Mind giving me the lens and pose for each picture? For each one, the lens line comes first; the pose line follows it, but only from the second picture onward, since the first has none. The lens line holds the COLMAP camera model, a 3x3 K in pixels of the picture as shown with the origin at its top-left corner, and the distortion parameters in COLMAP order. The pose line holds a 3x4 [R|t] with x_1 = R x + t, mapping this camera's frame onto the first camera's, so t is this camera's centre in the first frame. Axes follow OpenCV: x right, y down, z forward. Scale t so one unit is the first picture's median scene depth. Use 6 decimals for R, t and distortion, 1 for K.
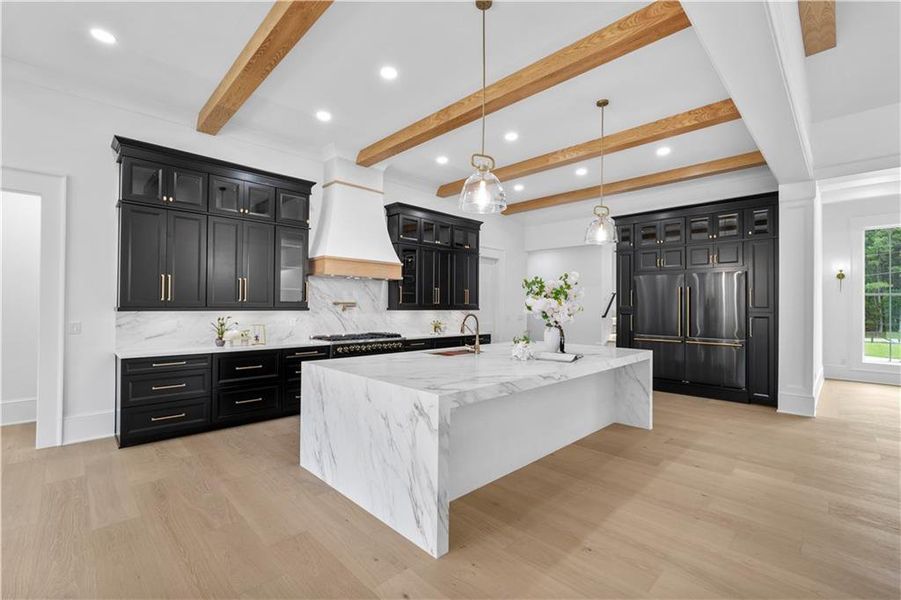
lens RADIAL K [[391.6, 0, 458.8], [0, 391.6, 302.3], [0, 0, 1]] dist [-0.014299, -0.000111]
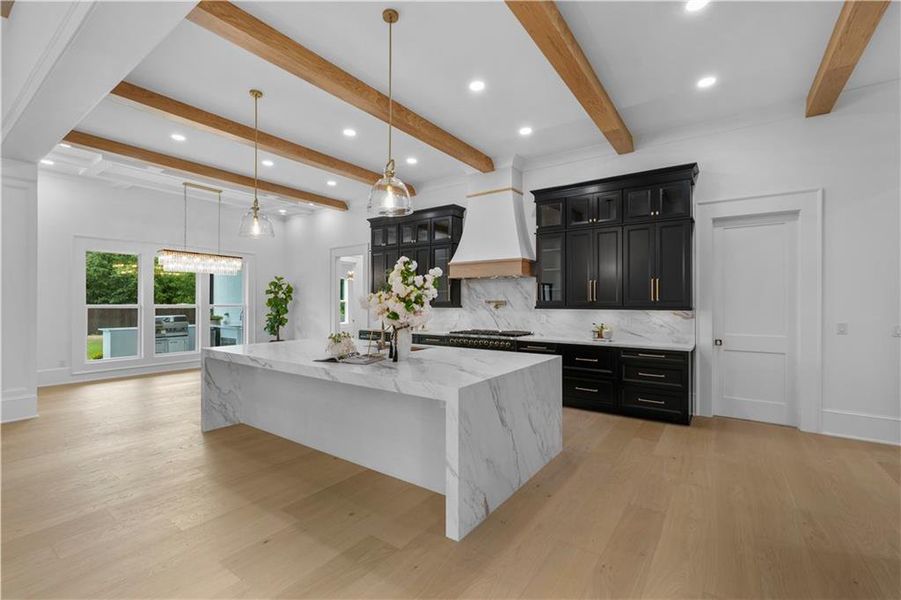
lens RADIAL K [[391.6, 0, 458.2], [0, 391.6, 300.6], [0, 0, 1]] dist [-0.014299, -0.000111]
pose [[0.180529, -0.019751, -0.983371, 0.752847], [0.002155, 0.999804, -0.019686, 0.020509], [0.983567, 0.001435, 0.180536, 0.692690]]
